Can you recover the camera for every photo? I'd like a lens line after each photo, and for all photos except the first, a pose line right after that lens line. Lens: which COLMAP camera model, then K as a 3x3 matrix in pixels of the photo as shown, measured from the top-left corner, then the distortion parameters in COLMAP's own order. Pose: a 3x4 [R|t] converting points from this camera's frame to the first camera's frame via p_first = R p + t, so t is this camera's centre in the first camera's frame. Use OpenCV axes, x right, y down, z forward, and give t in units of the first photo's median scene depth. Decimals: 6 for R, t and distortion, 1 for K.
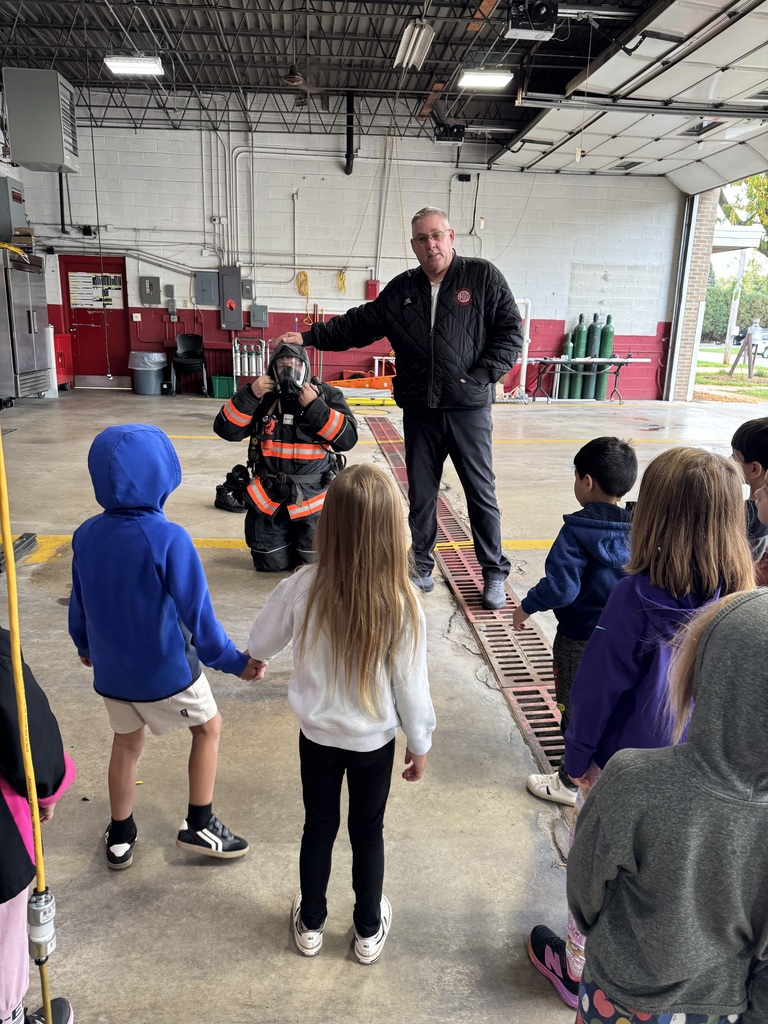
lens RADIAL K [[717.4, 0, 384.0], [0, 717.4, 512.0], [0, 0, 1]] dist [0.137407, -0.276221]
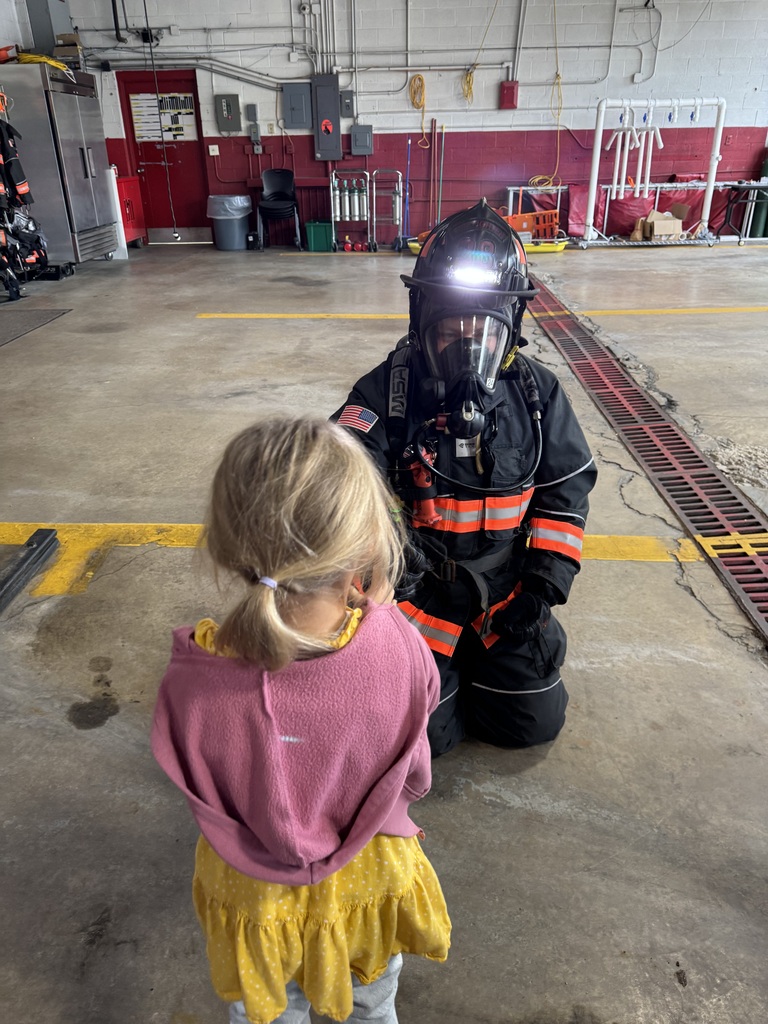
lens RADIAL K [[731.5, 0, 384.0], [0, 731.5, 512.0], [0, 0, 1]] dist [0.009561, -0.022397]
pose [[0.991773, 0.014476, -0.127187, -0.042573], [0.012068, 0.978586, 0.205484, -0.038904], [0.127438, -0.205329, 0.970361, 0.153196]]
